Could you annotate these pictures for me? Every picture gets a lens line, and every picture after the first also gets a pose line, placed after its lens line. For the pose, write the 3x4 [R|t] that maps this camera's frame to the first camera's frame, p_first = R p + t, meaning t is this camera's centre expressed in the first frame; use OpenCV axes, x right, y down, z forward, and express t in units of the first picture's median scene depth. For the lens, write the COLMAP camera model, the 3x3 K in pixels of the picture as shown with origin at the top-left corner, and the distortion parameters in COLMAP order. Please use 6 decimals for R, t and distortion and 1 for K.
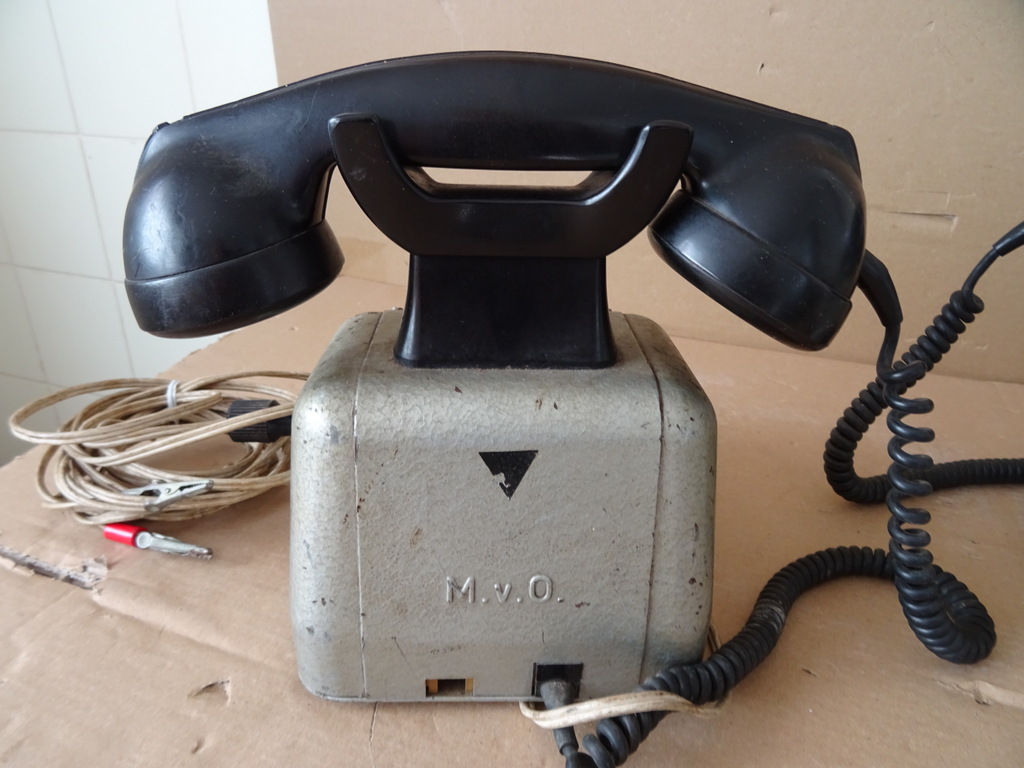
lens RADIAL K [[724.5, 0, 514.3], [0, 724.5, 382.1], [0, 0, 1]] dist [0.003303, -0.028385]
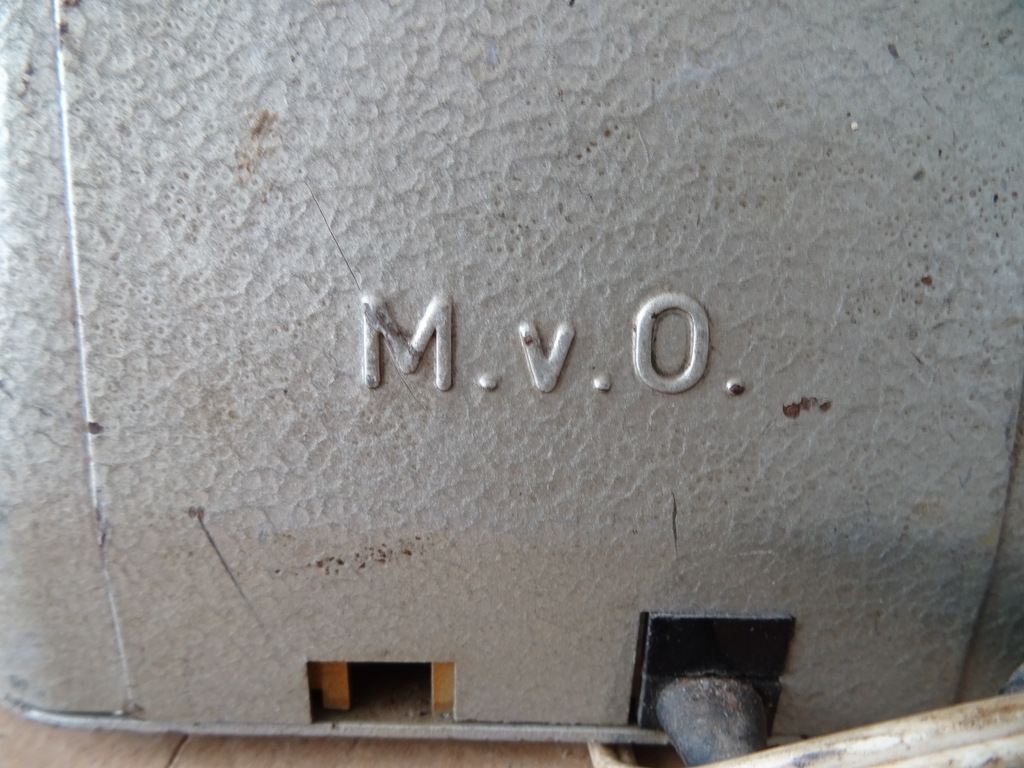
lens RADIAL K [[724.5, 0, 514.3], [0, 724.5, 382.1], [0, 0, 1]] dist [0.003303, -0.028385]
pose [[0.999147, -0.000352, -0.041300, -0.016624], [-0.003665, 0.995262, -0.097157, 0.329592], [0.041139, 0.097225, 0.994412, 0.695386]]
